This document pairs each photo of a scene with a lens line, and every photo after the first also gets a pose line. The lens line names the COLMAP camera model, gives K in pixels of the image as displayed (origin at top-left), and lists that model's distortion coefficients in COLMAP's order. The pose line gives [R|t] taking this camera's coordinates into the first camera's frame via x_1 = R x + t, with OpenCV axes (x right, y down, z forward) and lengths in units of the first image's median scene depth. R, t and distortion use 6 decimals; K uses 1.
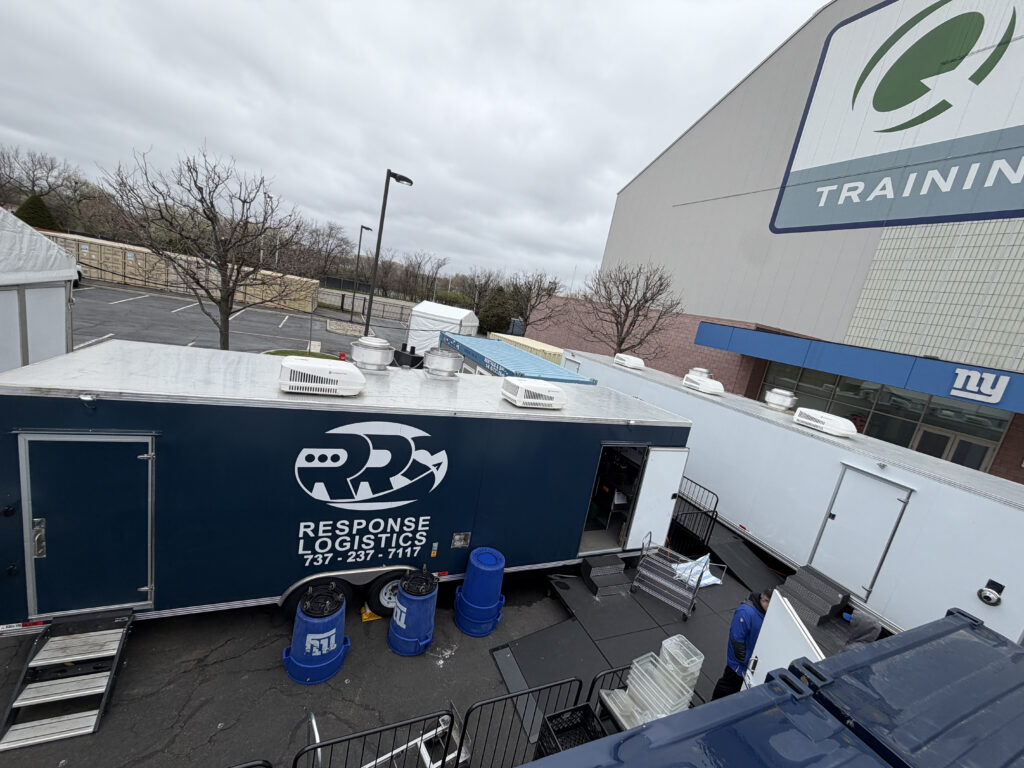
lens RADIAL K [[413.0, 0, 511.4], [0, 413.0, 382.4], [0, 0, 1]] dist [-0.001735, 0.000107]
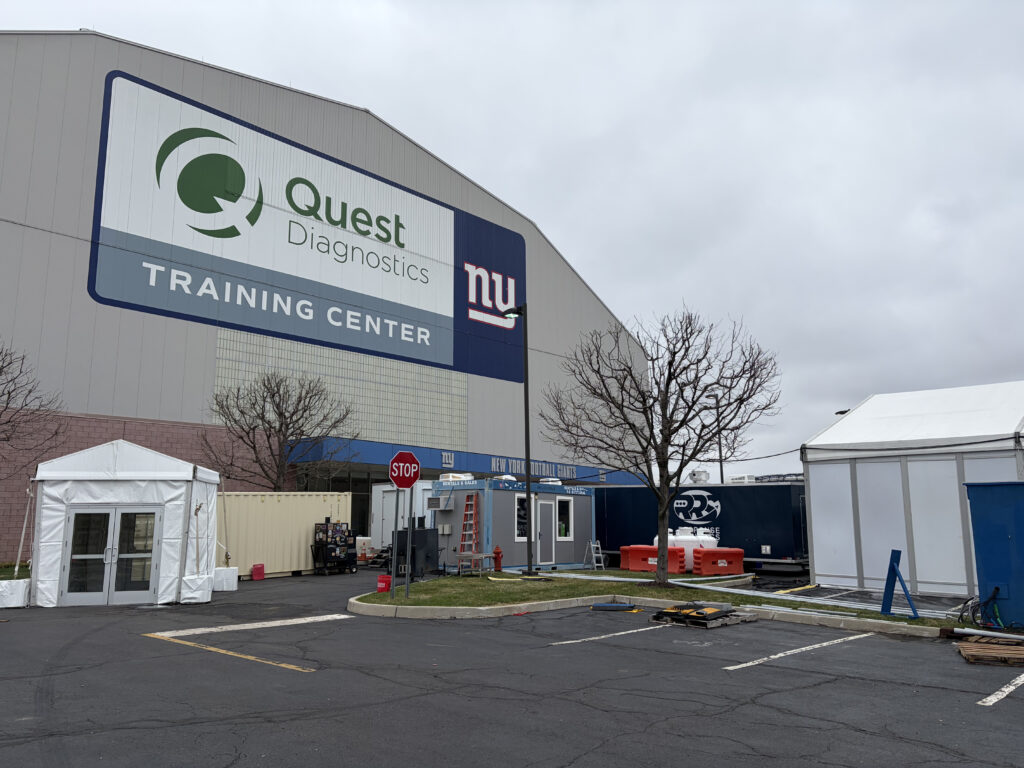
lens RADIAL K [[787.8, 0, 511.4], [0, 787.8, 385.9], [0, 0, 1]] dist [0.008442, 0.002712]
pose [[-0.401149, -0.039392, 0.915165, -1.176477], [0.097665, 0.991541, 0.085489, -0.317334], [-0.910791, 0.123673, -0.393909, 1.096583]]
